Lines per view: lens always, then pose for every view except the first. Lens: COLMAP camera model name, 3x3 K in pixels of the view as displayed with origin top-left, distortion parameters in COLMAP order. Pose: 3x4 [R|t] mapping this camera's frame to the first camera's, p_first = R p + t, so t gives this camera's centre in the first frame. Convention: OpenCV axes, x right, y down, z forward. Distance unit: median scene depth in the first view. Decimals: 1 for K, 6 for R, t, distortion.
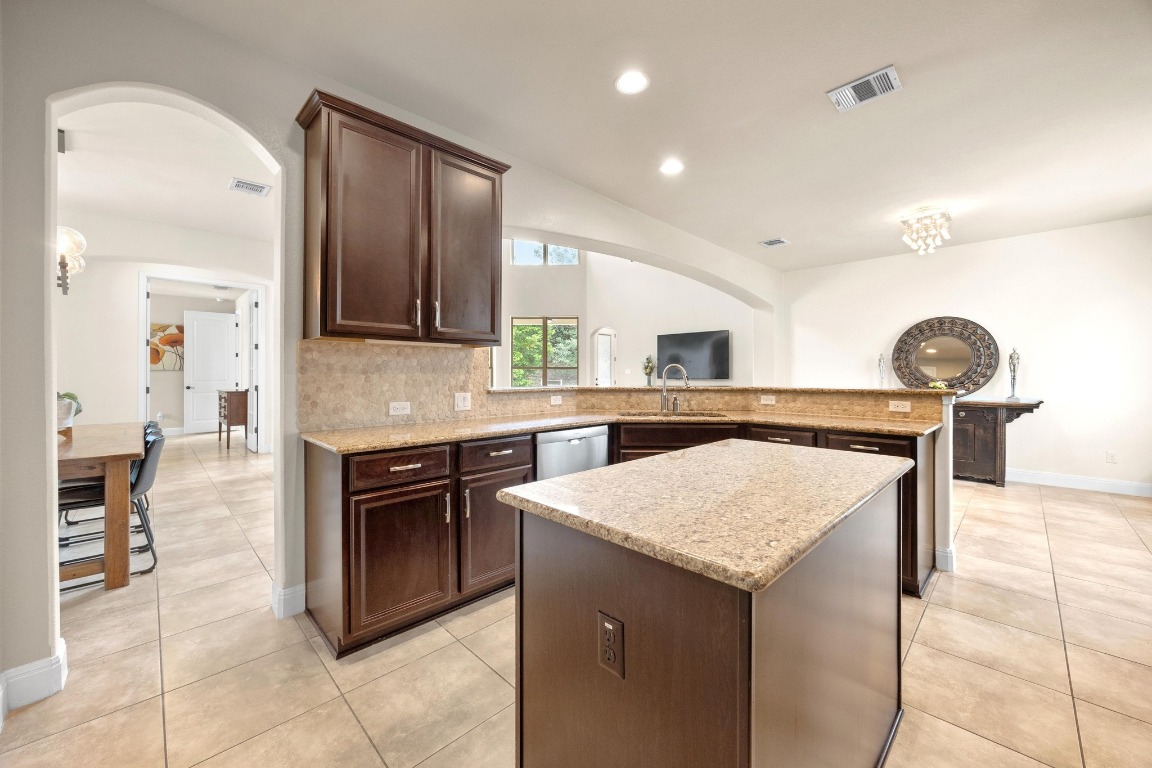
lens RADIAL K [[438.6, 0, 574.6], [0, 438.6, 374.6], [0, 0, 1]] dist [-0.001511, -0.000087]
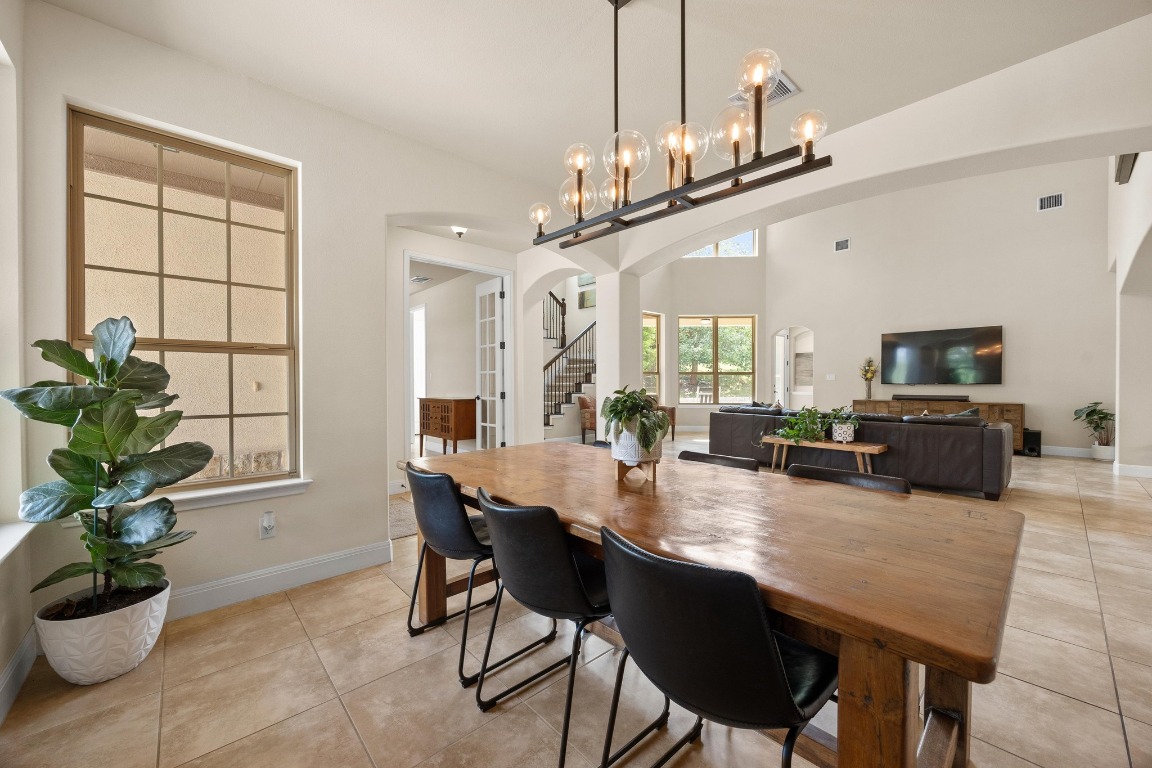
lens RADIAL K [[440.8, 0, 576.3], [0, 440.8, 387.3], [0, 0, 1]] dist [-0.001934, -0.000068]
pose [[0.999220, -0.002138, -0.039435, -1.039627], [0.002333, 0.999985, 0.004899, 0.024626], [0.039424, -0.004988, 0.999210, 0.311414]]
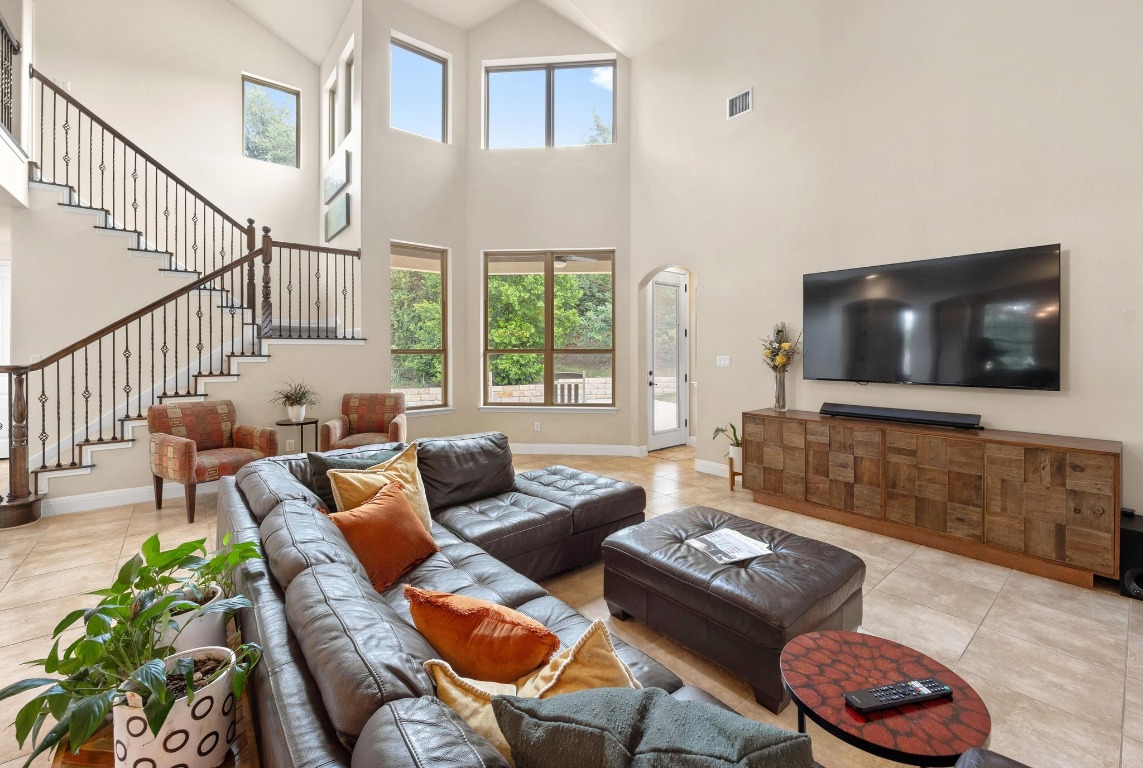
lens RADIAL K [[474.2, 0, 581.5], [0, 474.2, 348.8], [0, 0, 1]] dist [-0.002423, -0.000714]
pose [[0.997287, -0.003500, -0.073526, 0.037244], [0.003156, 0.999984, -0.004794, -0.051199], [0.073542, 0.004549, 0.997282, 1.495079]]
